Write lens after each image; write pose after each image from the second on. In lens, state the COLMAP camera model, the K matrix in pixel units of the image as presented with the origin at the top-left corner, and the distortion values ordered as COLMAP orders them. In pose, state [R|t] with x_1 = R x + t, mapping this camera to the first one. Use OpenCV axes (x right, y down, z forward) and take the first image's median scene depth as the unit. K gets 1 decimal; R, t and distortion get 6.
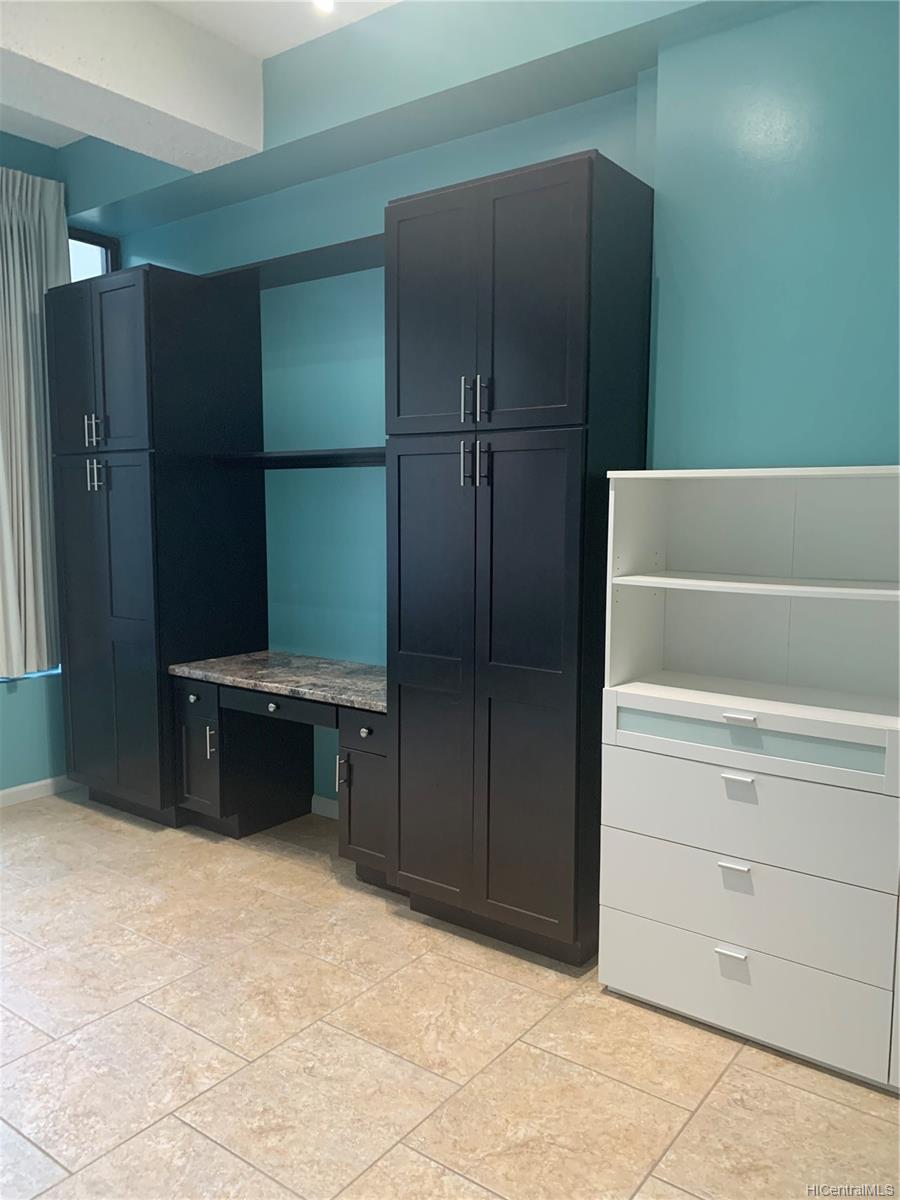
lens RADIAL K [[916.3, 0, 449.7], [0, 916.3, 600.2], [0, 0, 1]] dist [0.001236, 0.000951]
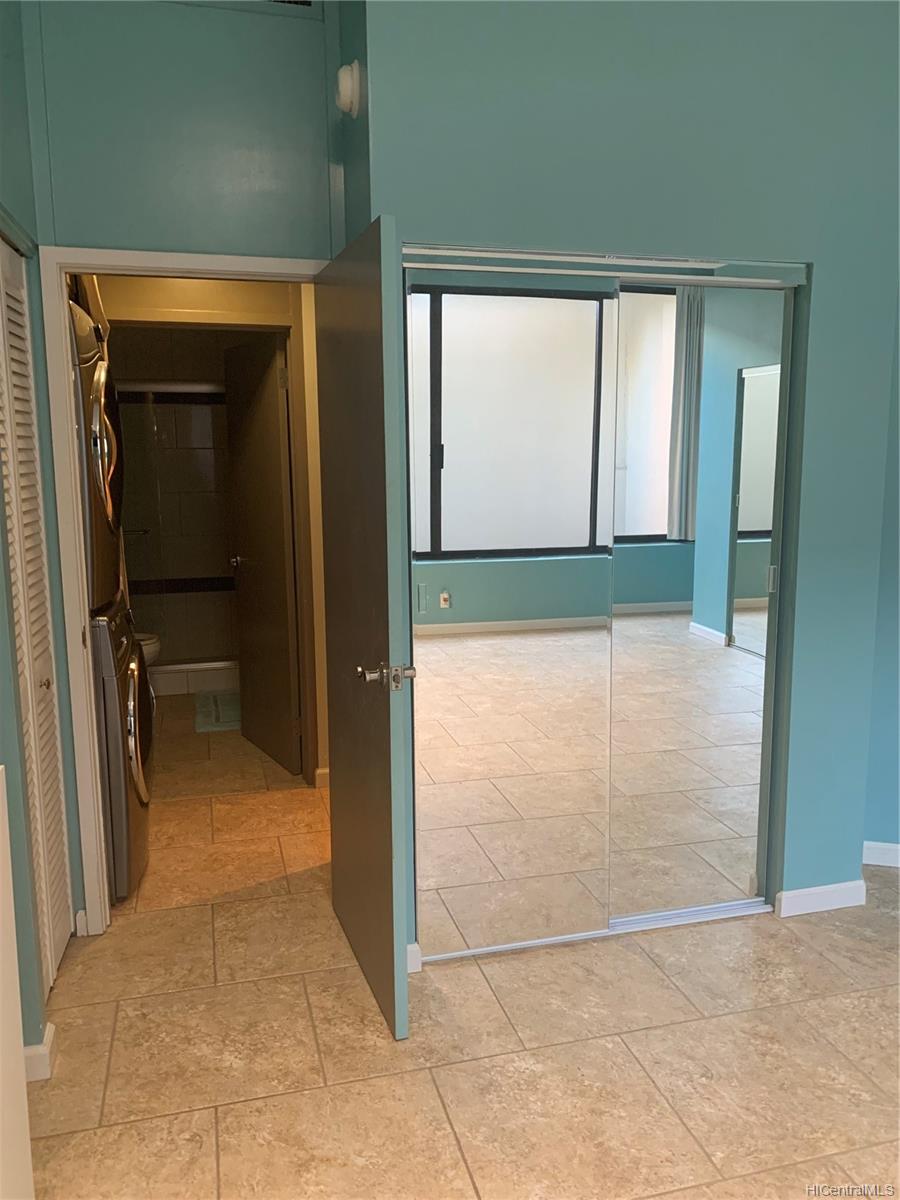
lens RADIAL K [[916.3, 0, 449.9], [0, 916.3, 600.0], [0, 0, 1]] dist [0.001236, 0.000951]
pose [[-0.786801, -0.096354, 0.609639, -0.479933], [0.065453, 0.969144, 0.237647, -0.199061], [-0.613726, 0.226884, -0.756217, 1.795389]]
